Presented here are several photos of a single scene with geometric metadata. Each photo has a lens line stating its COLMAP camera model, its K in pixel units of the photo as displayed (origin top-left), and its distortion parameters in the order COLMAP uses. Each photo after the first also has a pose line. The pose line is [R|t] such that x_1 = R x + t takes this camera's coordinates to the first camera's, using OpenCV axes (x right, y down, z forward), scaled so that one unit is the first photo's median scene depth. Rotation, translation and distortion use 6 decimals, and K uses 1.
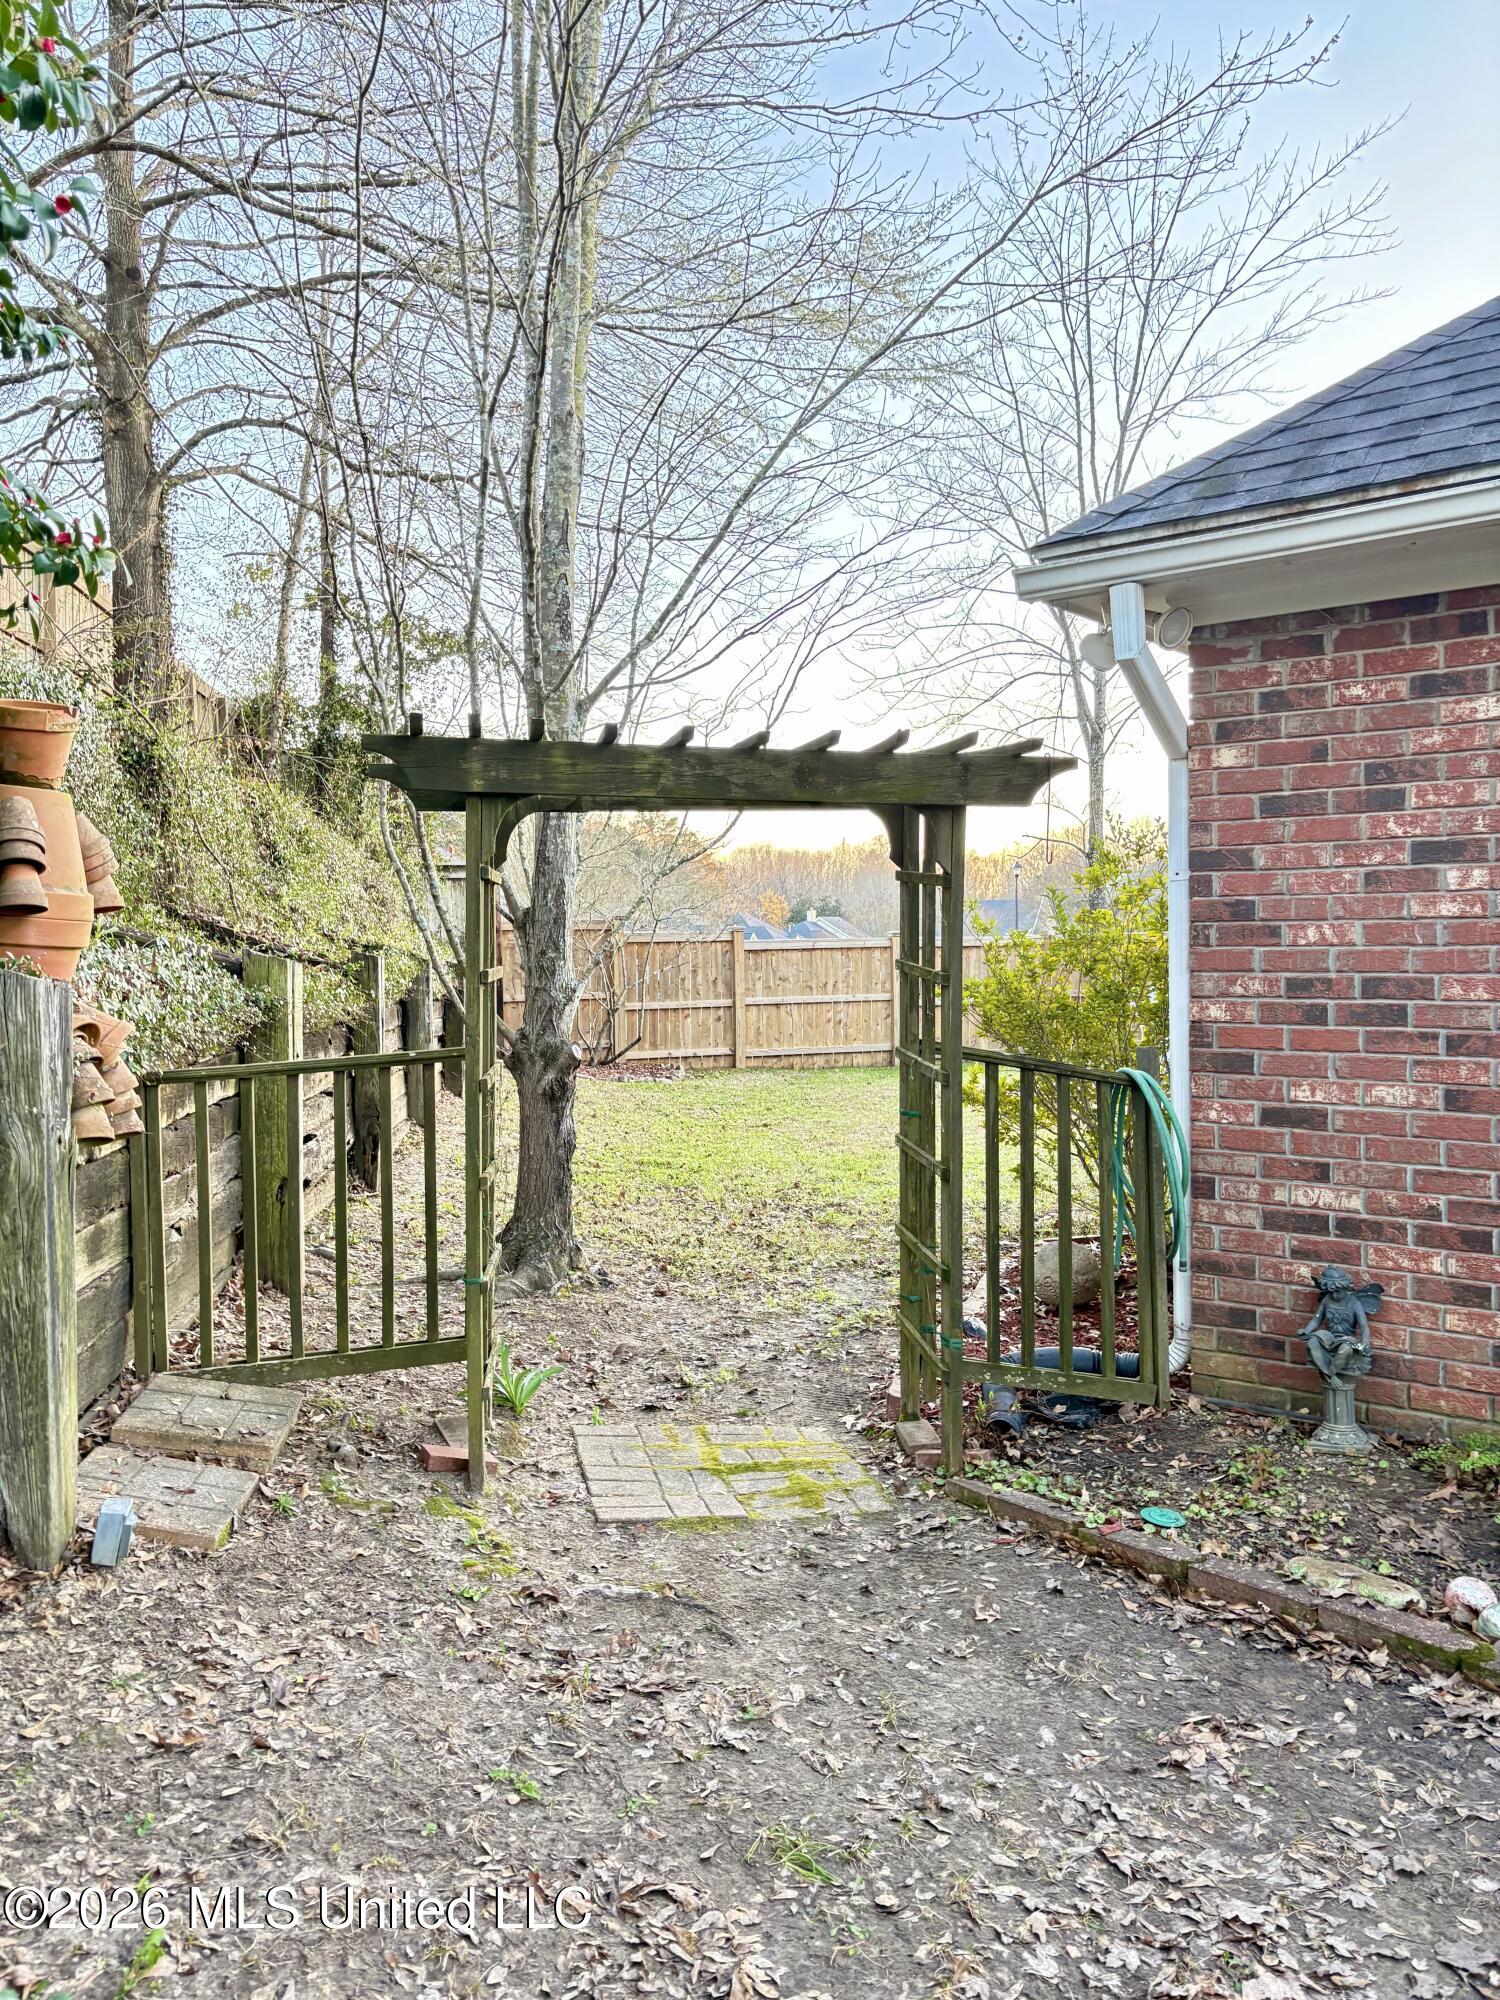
lens RADIAL K [[1506.3, 0, 747.5], [0, 1506.3, 996.8], [0, 0, 1]] dist [0.029071, -0.036366]
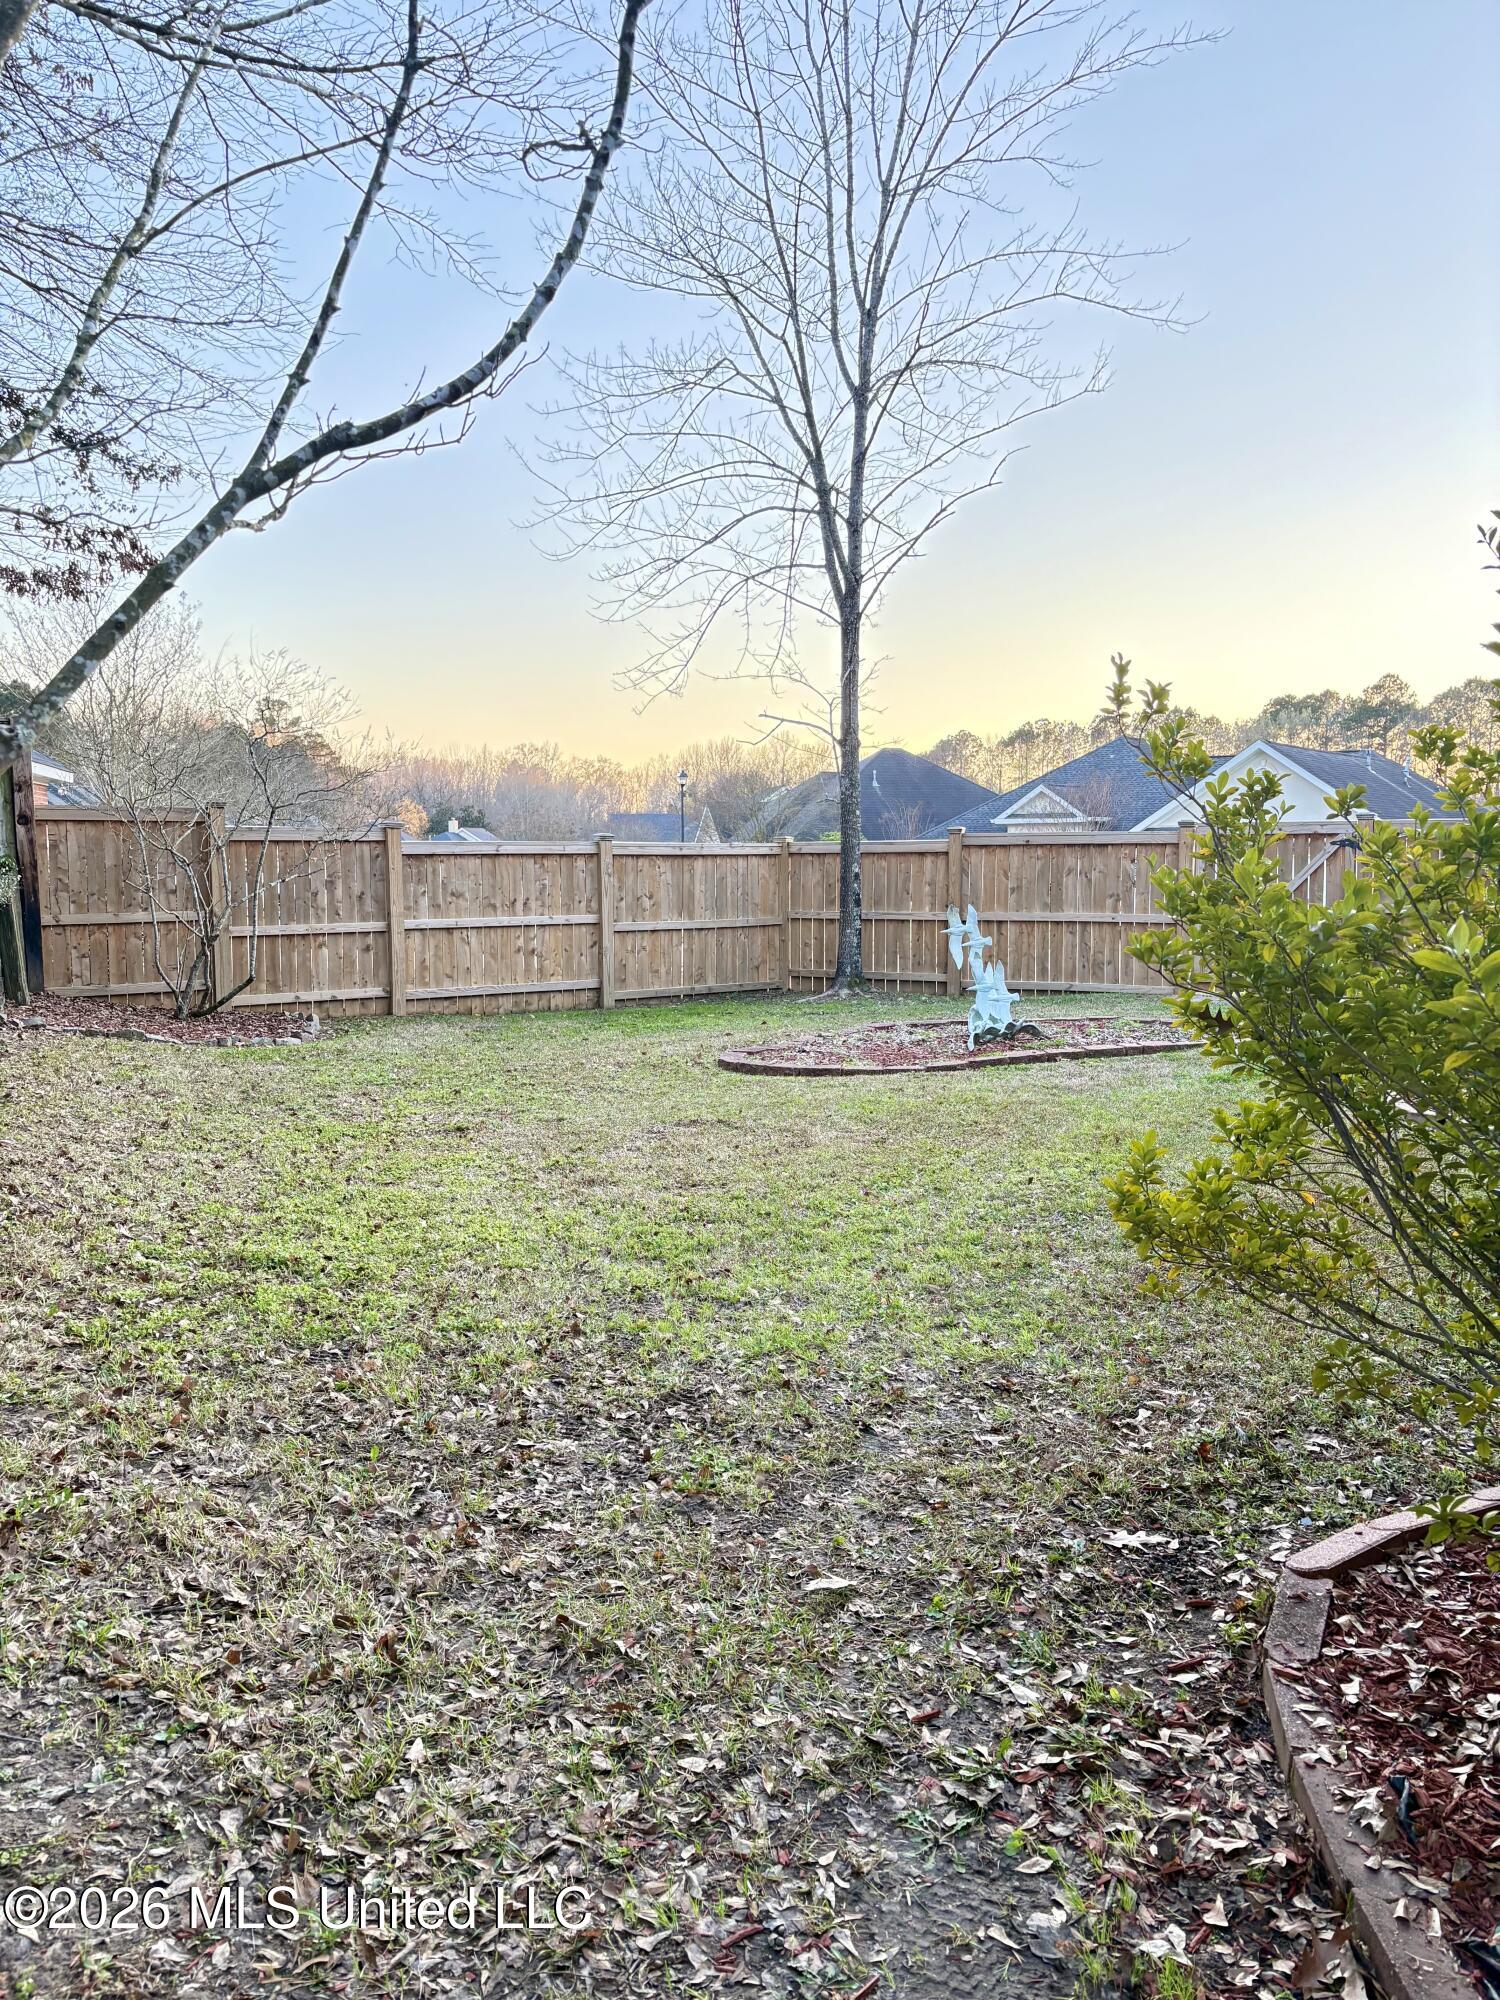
lens RADIAL K [[1506.3, 0, 760.0], [0, 1506.3, 1015.5], [0, 0, 1]] dist [0.029071, -0.036366]
pose [[0.970380, -0.014182, 0.241166, -0.011181], [-0.002446, 0.997647, 0.068510, -0.003434], [-0.241570, -0.067071, 0.968063, 0.245087]]
